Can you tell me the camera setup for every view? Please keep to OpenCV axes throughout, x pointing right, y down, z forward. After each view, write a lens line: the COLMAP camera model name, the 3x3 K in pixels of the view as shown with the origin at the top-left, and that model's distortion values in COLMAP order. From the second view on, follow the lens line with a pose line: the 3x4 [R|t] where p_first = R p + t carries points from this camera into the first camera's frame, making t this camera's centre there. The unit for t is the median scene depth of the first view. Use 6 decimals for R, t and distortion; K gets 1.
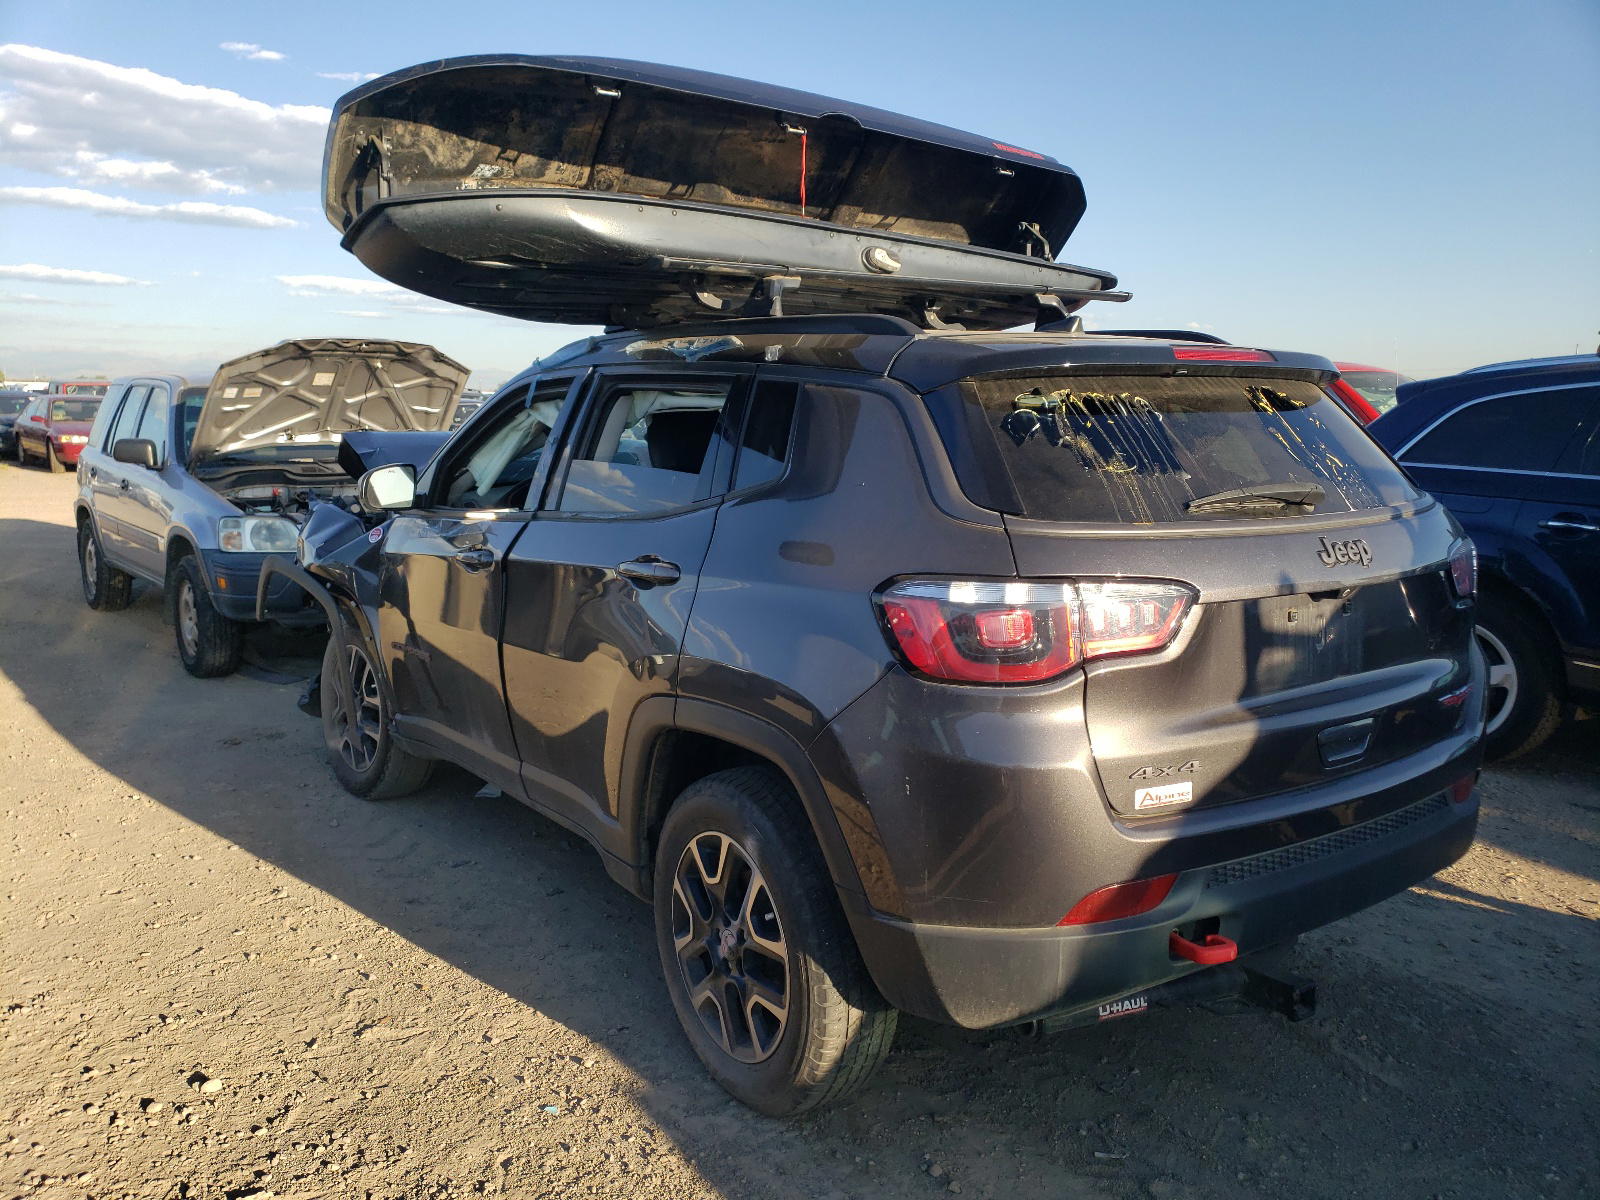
lens RADIAL K [[1212.9, 0, 808.7], [0, 1212.9, 603.8], [0, 0, 1]] dist [0.037034, -0.022926]
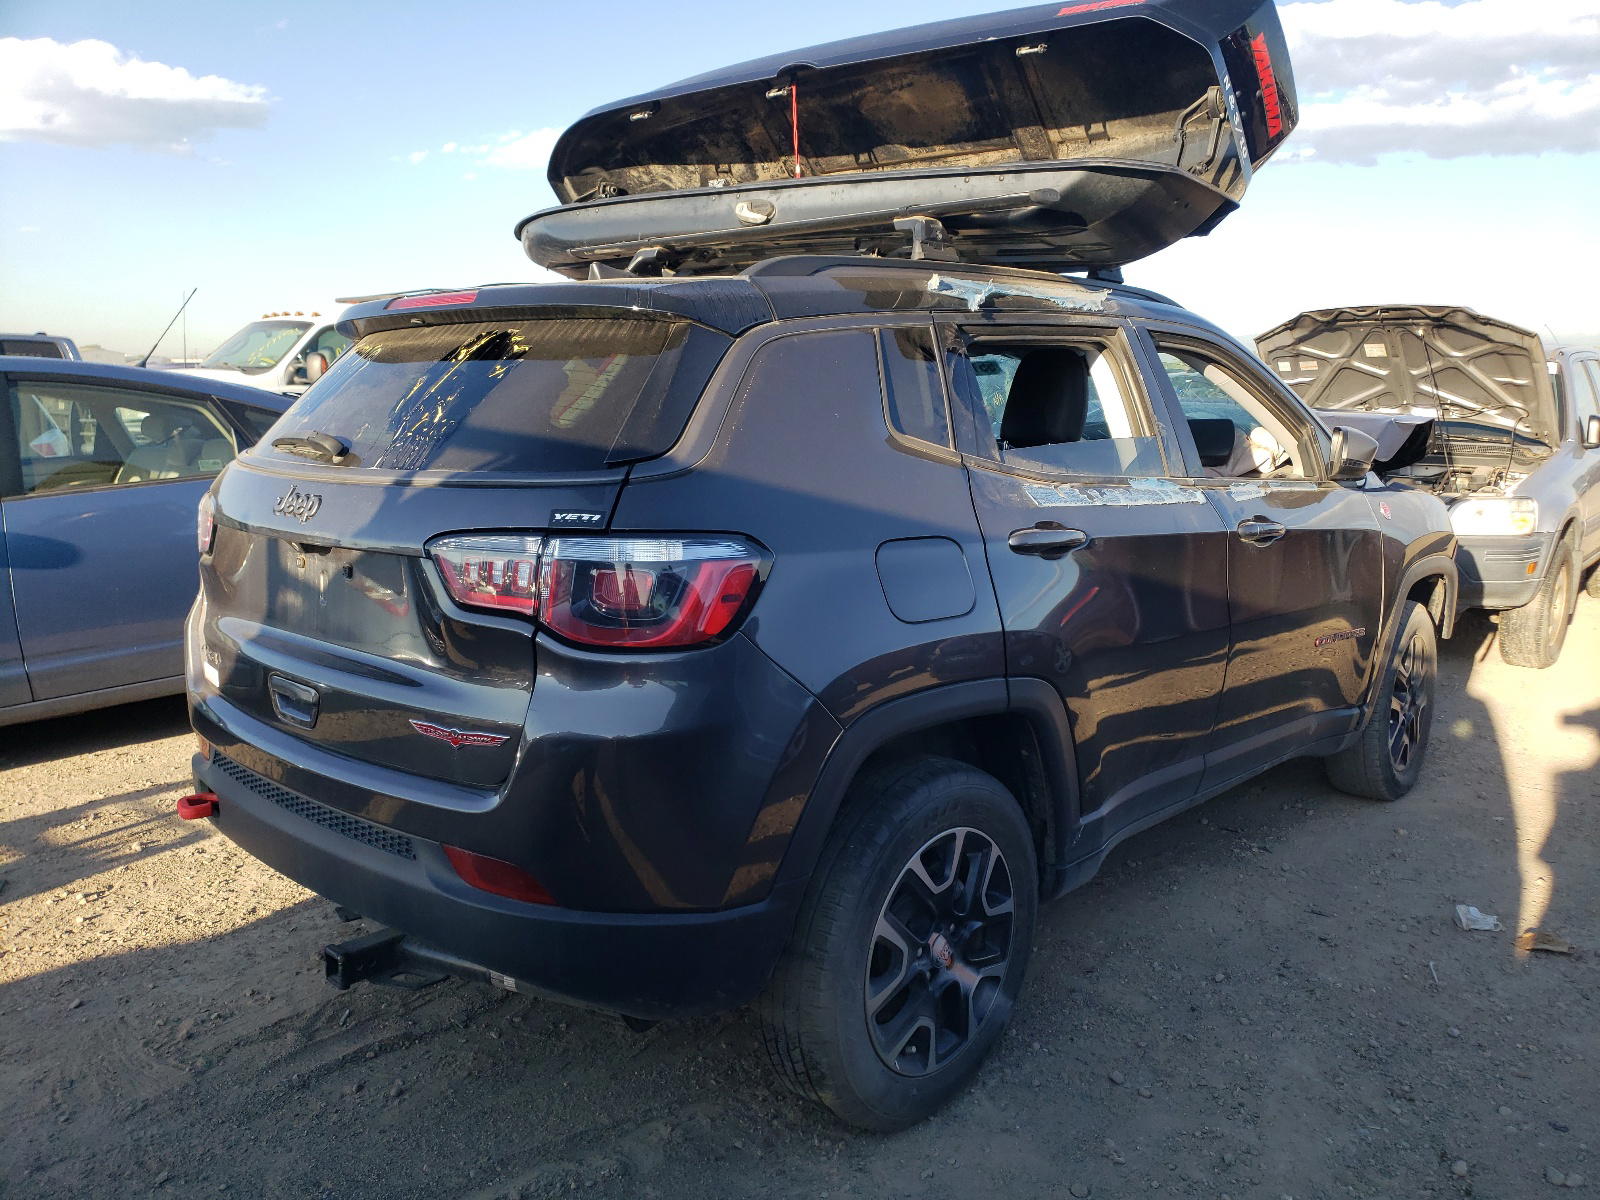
lens RADIAL K [[1212.9, 0, 808.3], [0, 1212.9, 596.9], [0, 0, 1]] dist [0.037034, -0.022926]
pose [[0.223538, 0.165454, -0.960550, 0.492336], [-0.158921, 0.978487, 0.131560, -0.053914], [0.961652, 0.123243, 0.245023, 0.389816]]
